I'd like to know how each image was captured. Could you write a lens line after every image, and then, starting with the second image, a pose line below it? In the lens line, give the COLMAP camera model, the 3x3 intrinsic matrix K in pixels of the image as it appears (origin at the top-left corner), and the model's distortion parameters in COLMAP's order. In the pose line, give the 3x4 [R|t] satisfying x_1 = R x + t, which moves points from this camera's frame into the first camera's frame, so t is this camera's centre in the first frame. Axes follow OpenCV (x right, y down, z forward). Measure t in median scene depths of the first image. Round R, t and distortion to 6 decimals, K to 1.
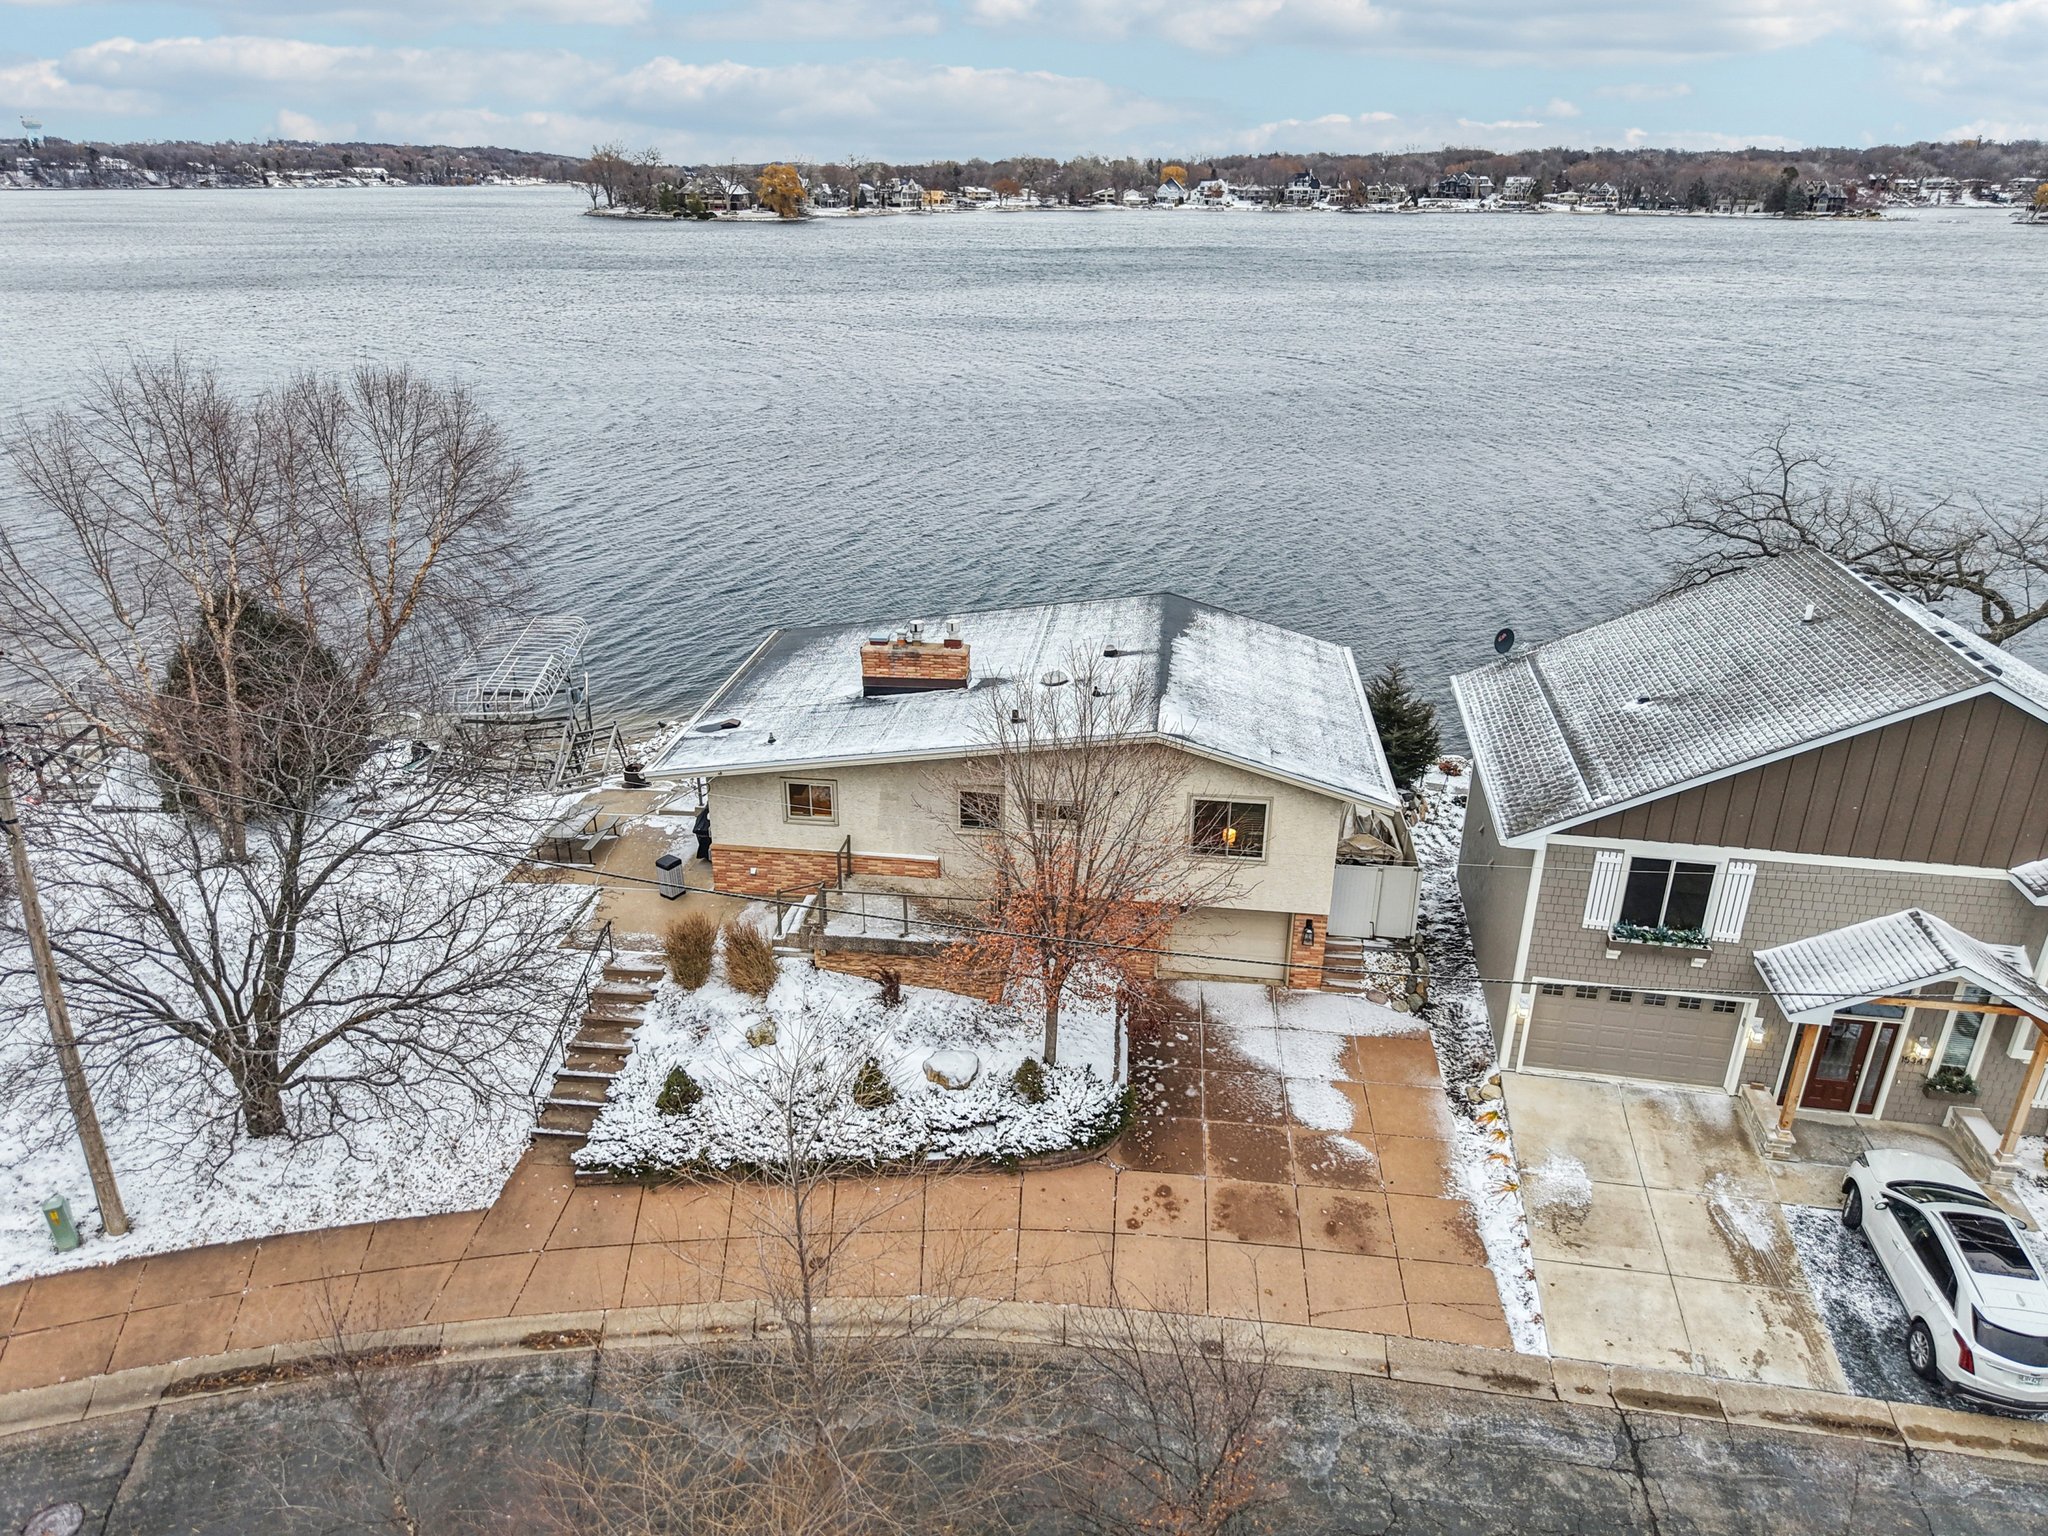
lens RADIAL K [[1403.0, 0, 1024.0], [0, 1403.0, 768.0], [0, 0, 1]] dist [0.003615, -0.004407]
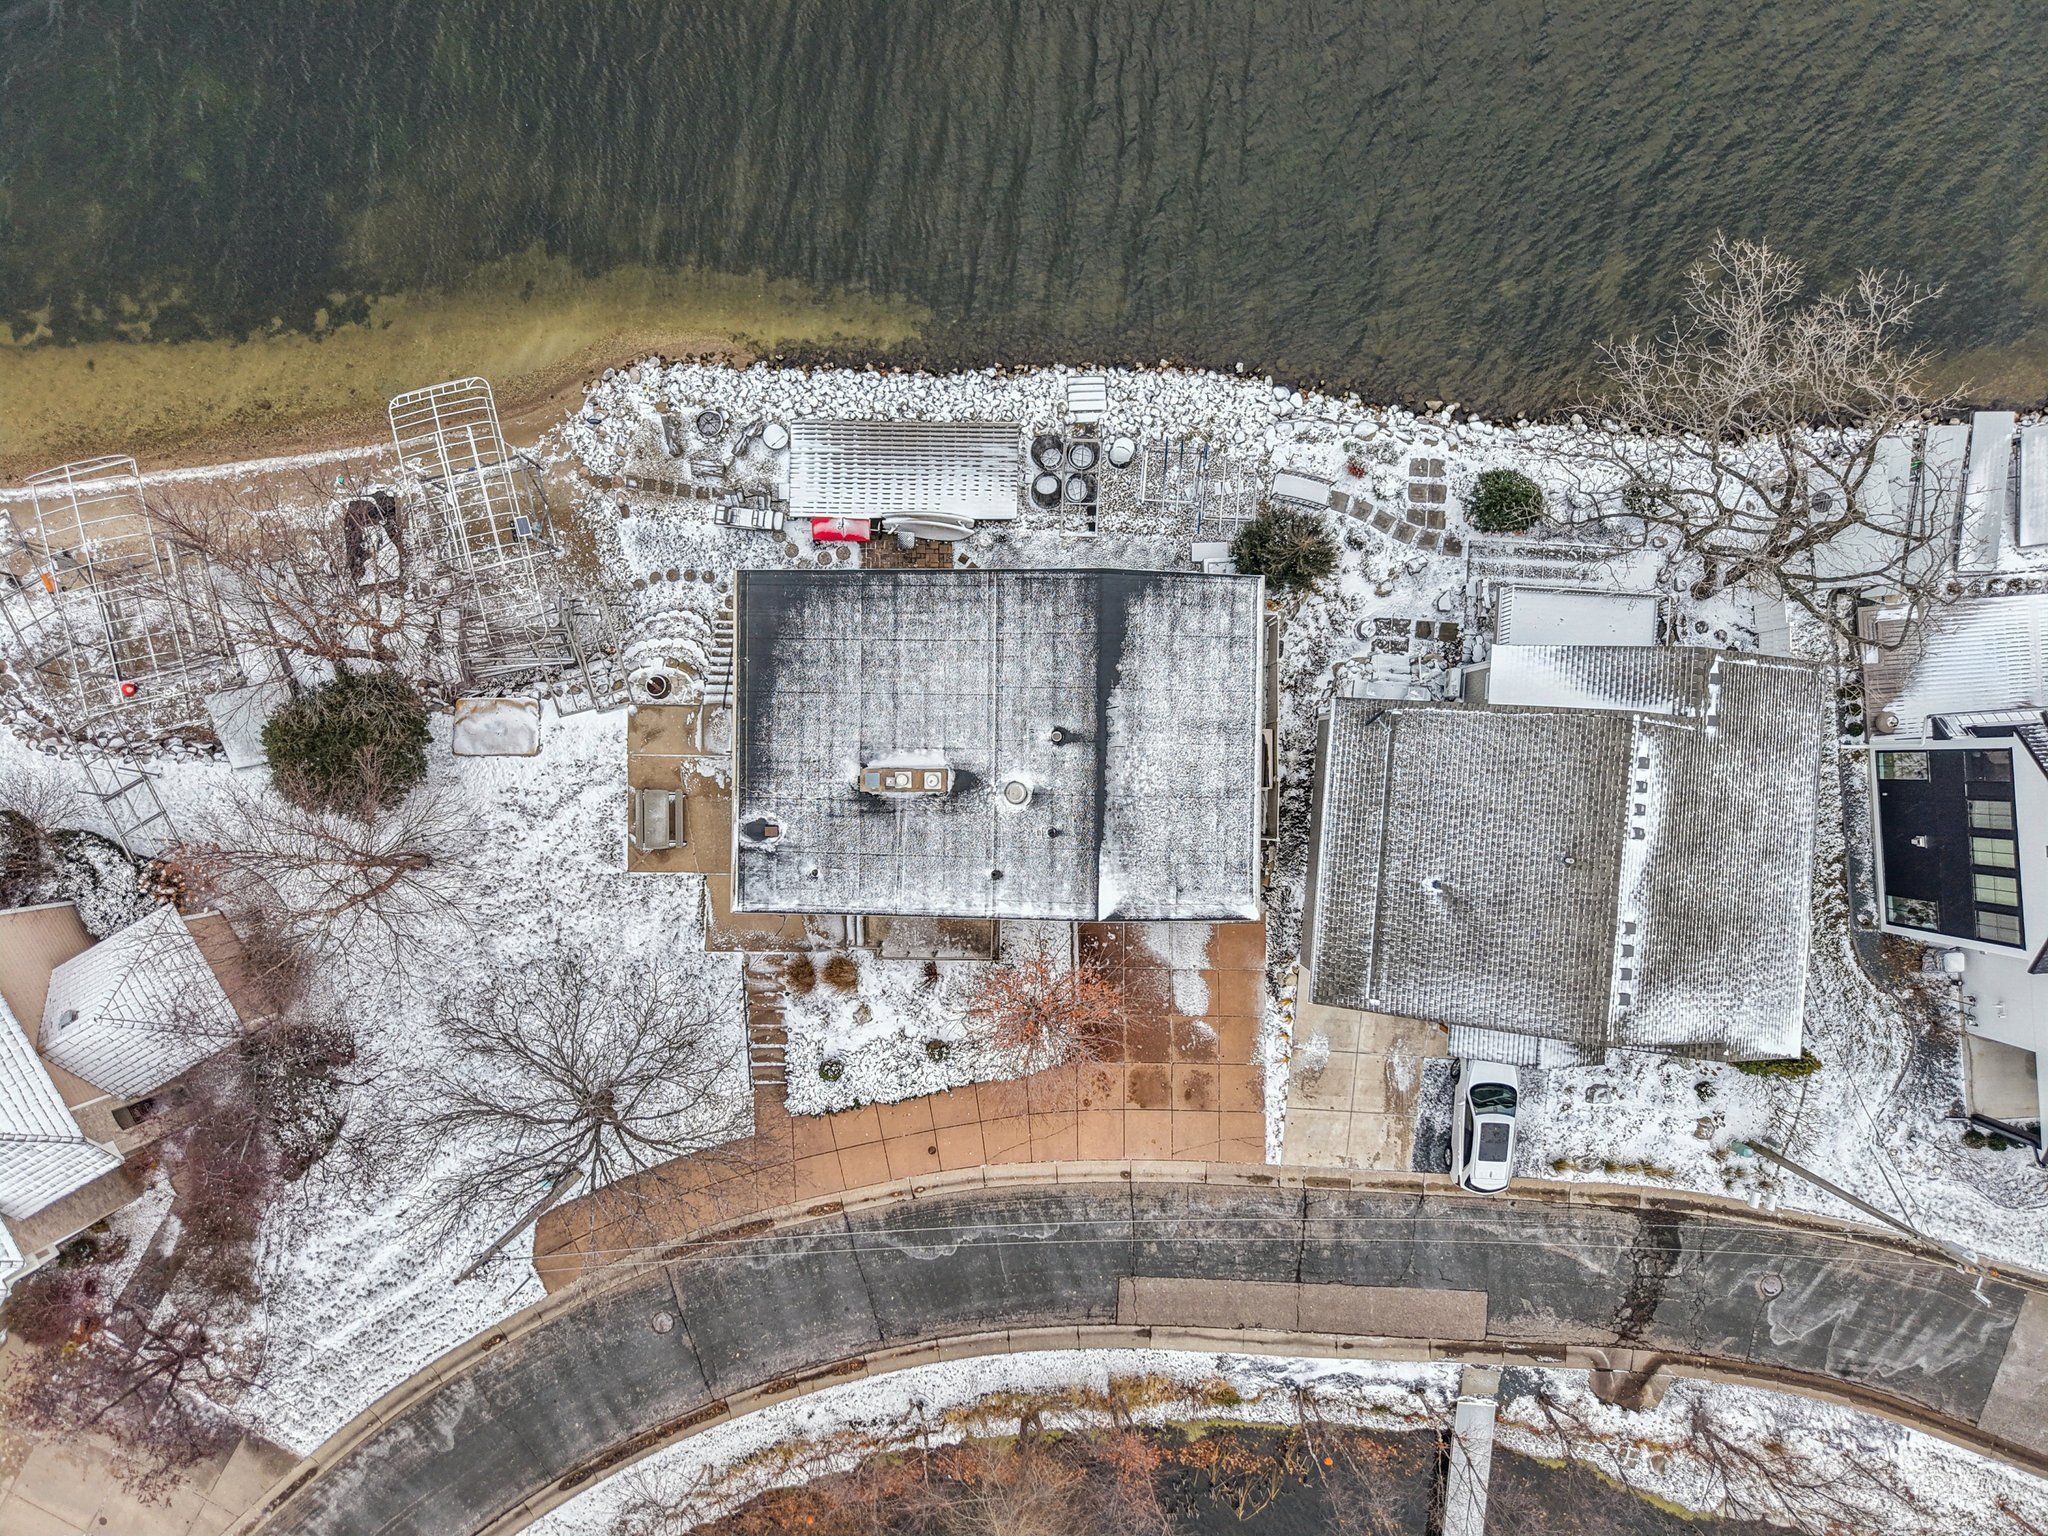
lens RADIAL K [[1388.1, 0, 1020.8], [0, 1388.1, 779.1], [0, 0, 1]] dist [0.008417, 0.000532]
pose [[0.994248, -0.106928, -0.006180, 0.038289], [0.046326, 0.377288, 0.924937, -1.320403], [-0.096570, -0.919902, 0.380071, 0.562874]]
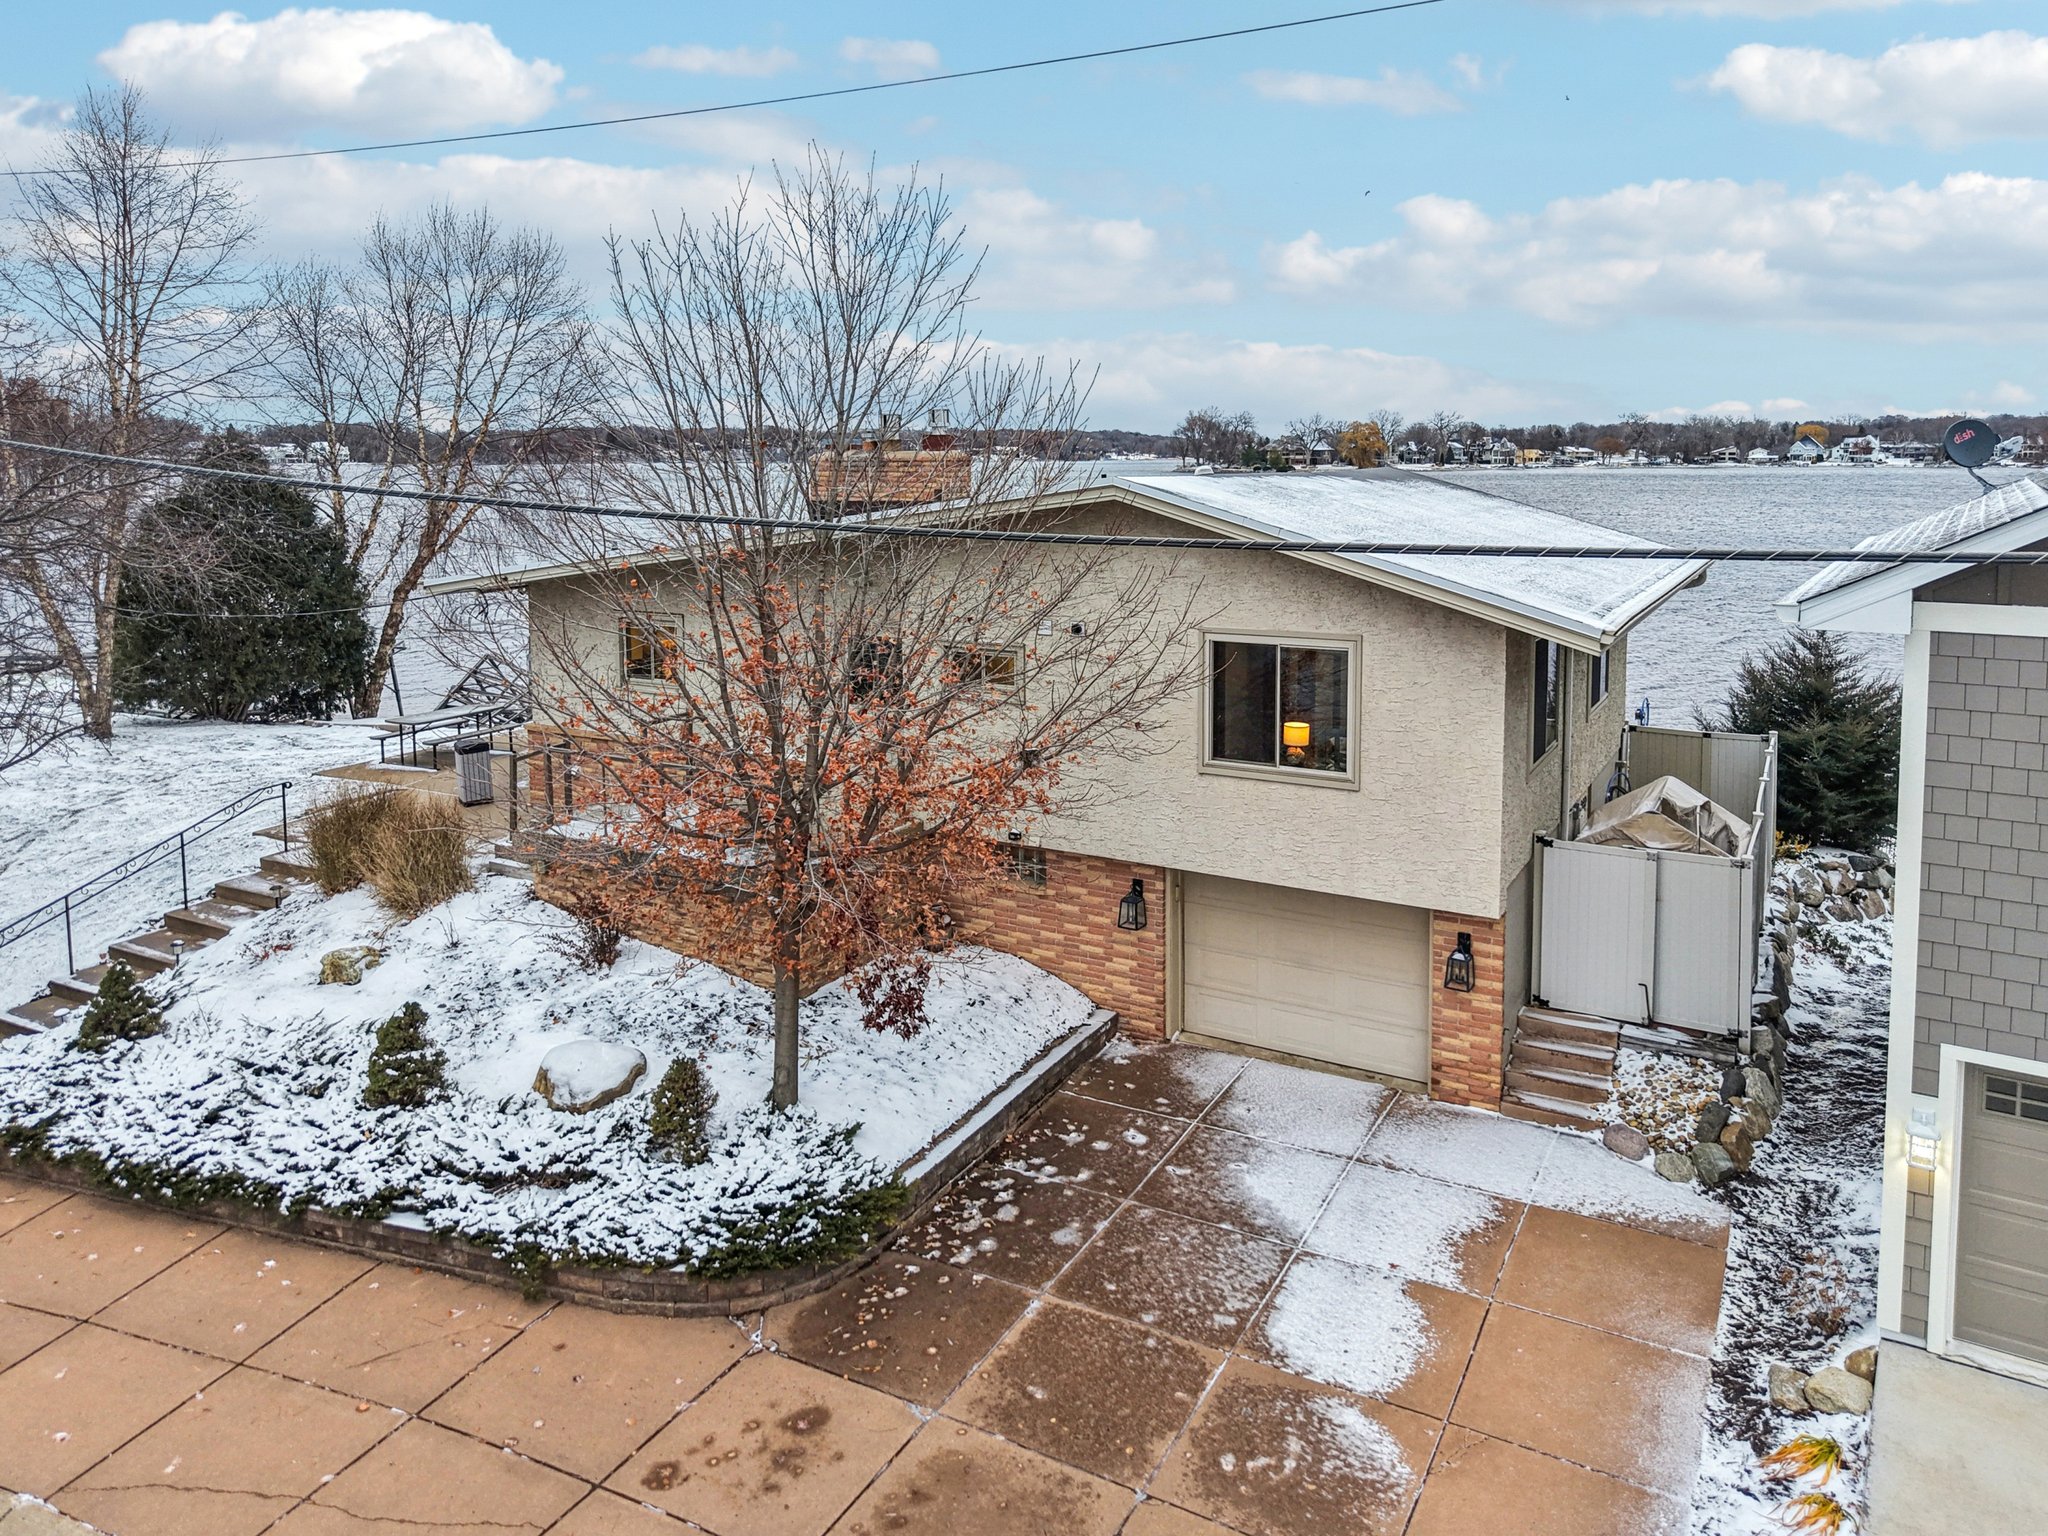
lens RADIAL K [[1474.6, 0, 1039.0], [0, 1474.6, 572.0], [0, 0, 1]] dist [0.000468, -0.000006]
pose [[0.924170, 0.021409, -0.381382, 0.259996], [-0.141739, 0.946369, -0.290339, 0.158089], [0.354712, 0.322379, 0.877640, 0.493269]]
